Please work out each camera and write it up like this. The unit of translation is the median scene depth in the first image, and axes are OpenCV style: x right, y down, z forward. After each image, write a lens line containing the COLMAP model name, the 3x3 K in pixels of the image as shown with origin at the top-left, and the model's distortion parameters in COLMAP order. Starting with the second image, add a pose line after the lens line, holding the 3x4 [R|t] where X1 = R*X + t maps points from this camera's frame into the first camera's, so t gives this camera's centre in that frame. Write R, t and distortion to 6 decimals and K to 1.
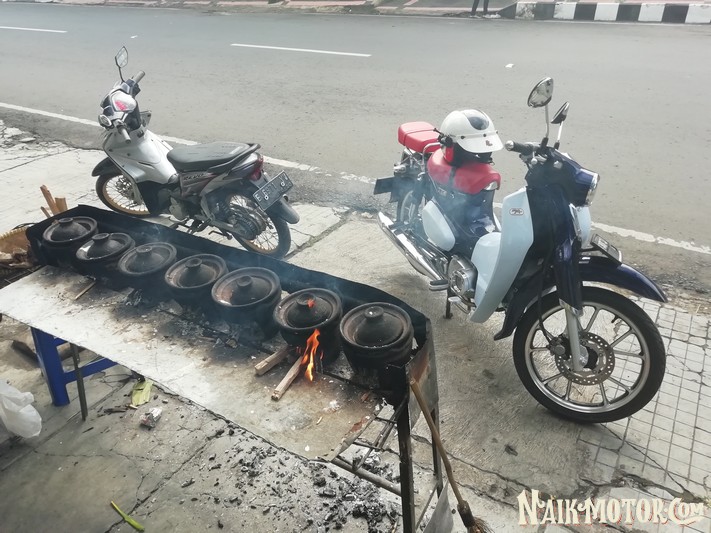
lens RADIAL K [[530.3, 0, 353.4], [0, 530.3, 267.1], [0, 0, 1]] dist [0.023627, -0.010433]
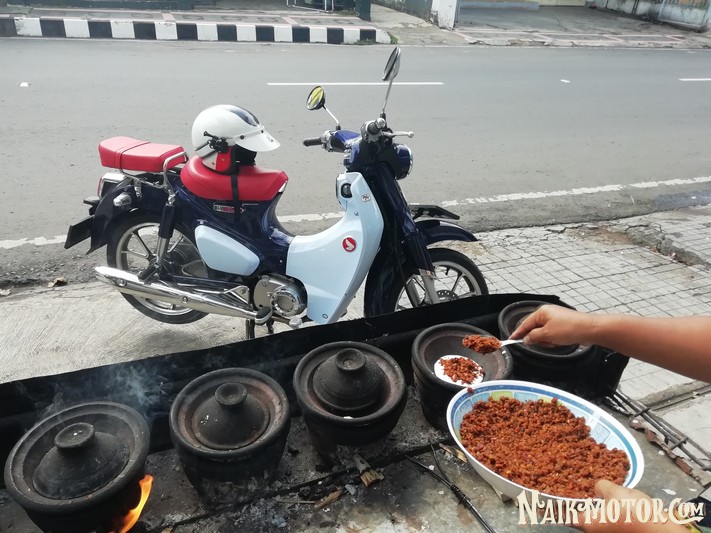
lens RADIAL K [[535.4, 0, 353.4], [0, 535.4, 268.8], [0, 0, 1]] dist [0.016330, -0.008683]
pose [[0.587024, -0.317347, 0.744778, -0.303493], [0.348174, 0.929505, 0.121633, -0.074511], [-0.730875, 0.187911, 0.656134, 0.287984]]
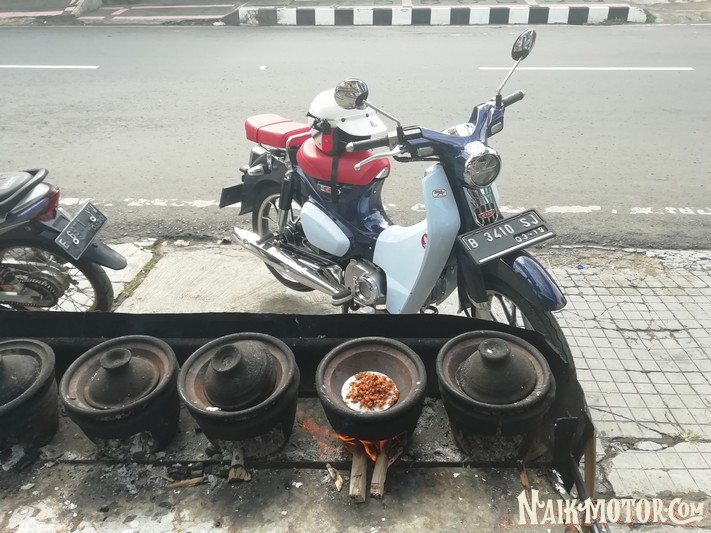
lens RADIAL K [[536.0, 0, 355.8], [0, 536.0, 266.7], [0, 0, 1]] dist [0.006208, -0.003450]
pose [[0.870514, -0.218218, 0.441118, -0.161321], [0.231459, 0.972540, 0.024342, -0.029360], [-0.434317, 0.080911, 0.897119, 0.202018]]
